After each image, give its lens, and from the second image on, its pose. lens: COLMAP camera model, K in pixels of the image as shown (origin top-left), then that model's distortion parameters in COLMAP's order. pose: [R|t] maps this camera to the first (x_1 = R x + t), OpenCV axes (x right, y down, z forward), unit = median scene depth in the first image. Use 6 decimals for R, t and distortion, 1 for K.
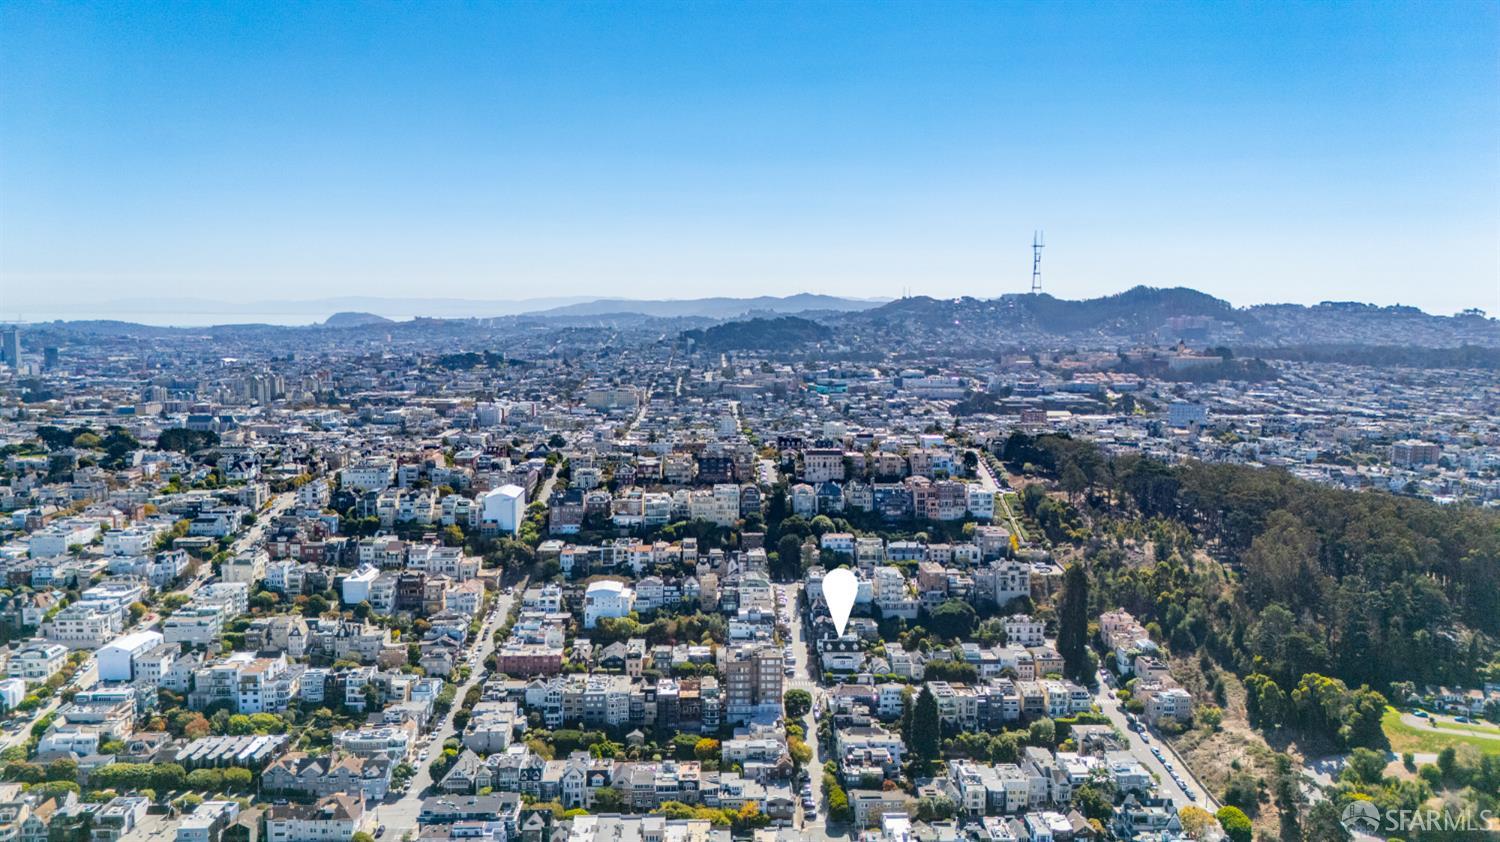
lens RADIAL K [[1105.7, 0, 736.8], [0, 1105.7, 418.9], [0, 0, 1]] dist [0.075948, -0.082986]
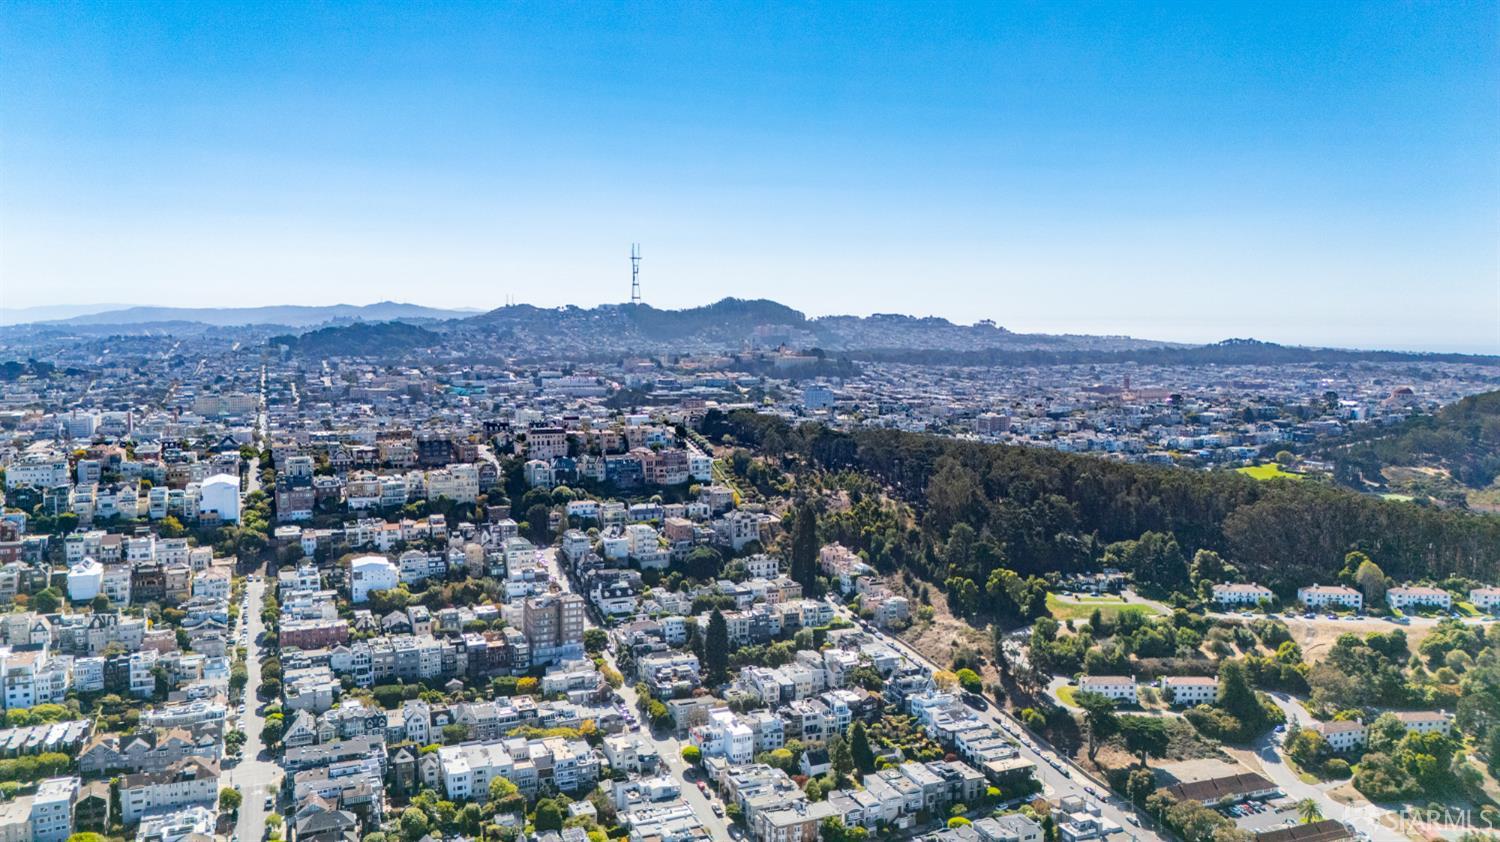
lens RADIAL K [[1105.7, 0, 741.0], [0, 1105.7, 412.6], [0, 0, 1]] dist [0.075948, -0.082986]
pose [[0.931189, -0.026065, 0.363604, -0.178764], [0.032119, 0.999428, -0.010612, 0.040133], [-0.363119, 0.021561, 0.931493, -0.071012]]
